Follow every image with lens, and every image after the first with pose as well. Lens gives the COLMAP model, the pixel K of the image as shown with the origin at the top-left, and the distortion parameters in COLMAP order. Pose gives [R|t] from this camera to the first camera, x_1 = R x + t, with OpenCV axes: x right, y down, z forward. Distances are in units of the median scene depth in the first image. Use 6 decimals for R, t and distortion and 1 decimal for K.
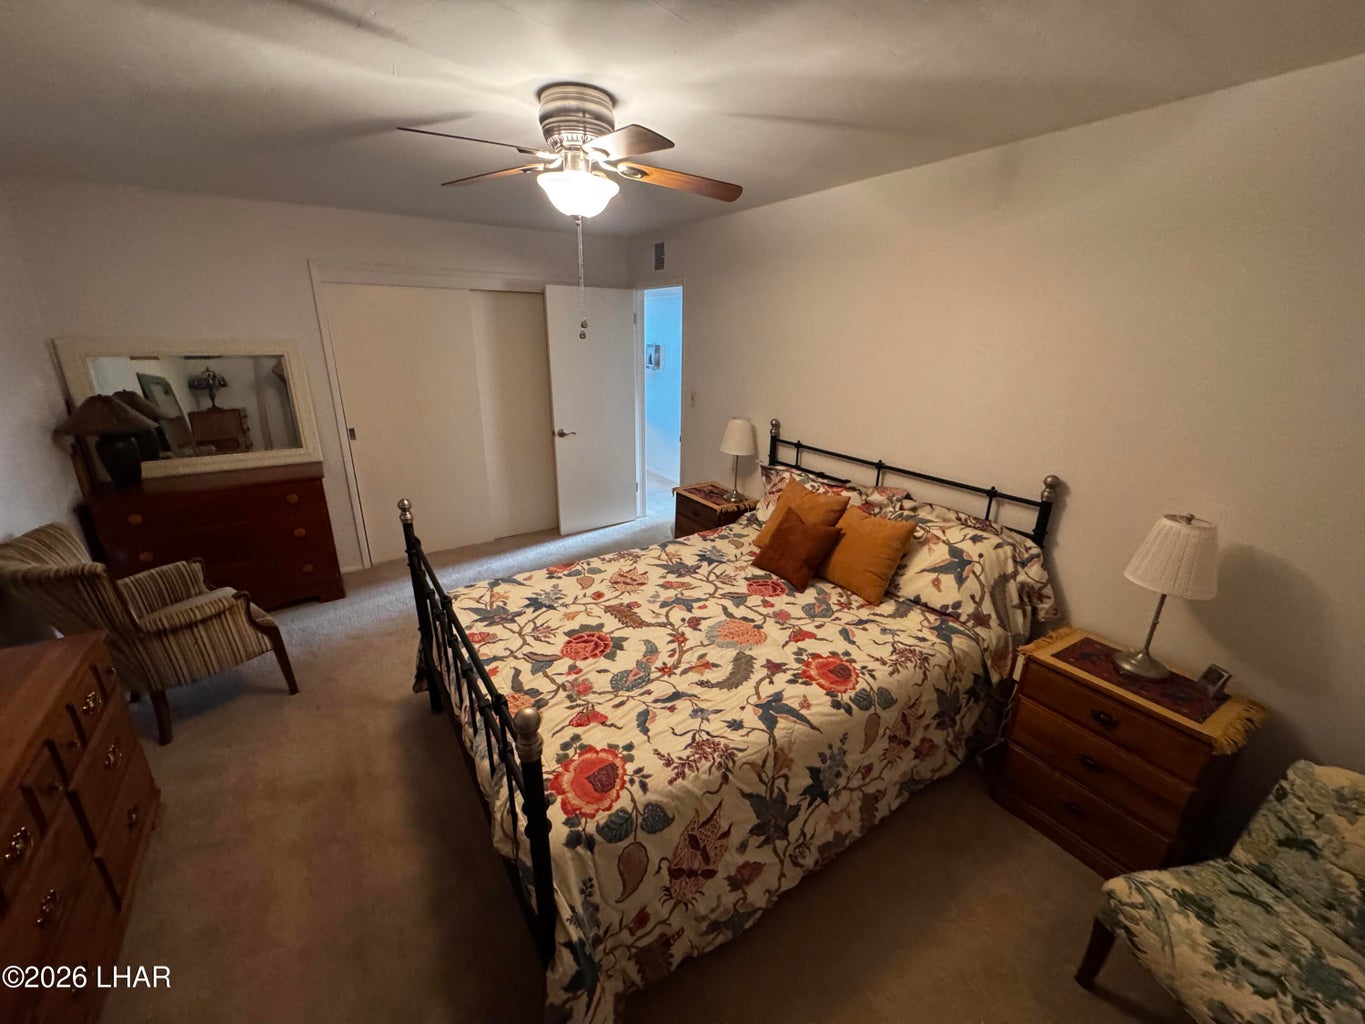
lens RADIAL K [[545.0, 0, 682.5], [0, 545.0, 512.0], [0, 0, 1]] dist [-0.001452, -0.000421]
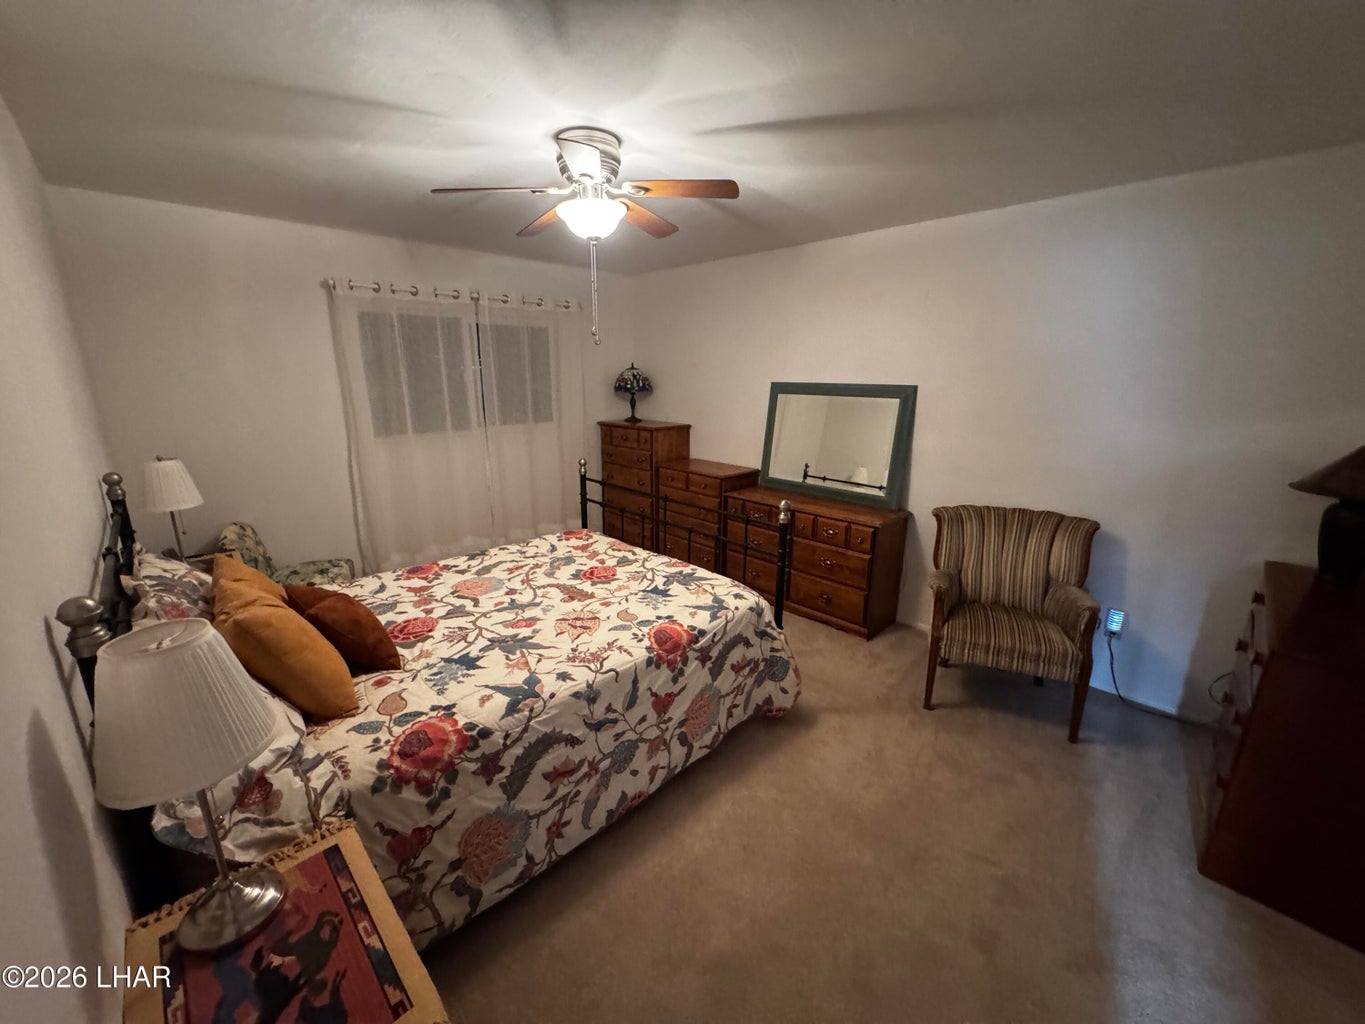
lens RADIAL K [[545.0, 0, 682.5], [0, 545.0, 512.0], [0, 0, 1]] dist [-0.001452, -0.000421]
pose [[-0.982849, 0.027145, -0.182405, -0.126057], [-0.076709, 0.839301, 0.538227, -0.572423], [0.167703, 0.542988, -0.822824, 1.894987]]
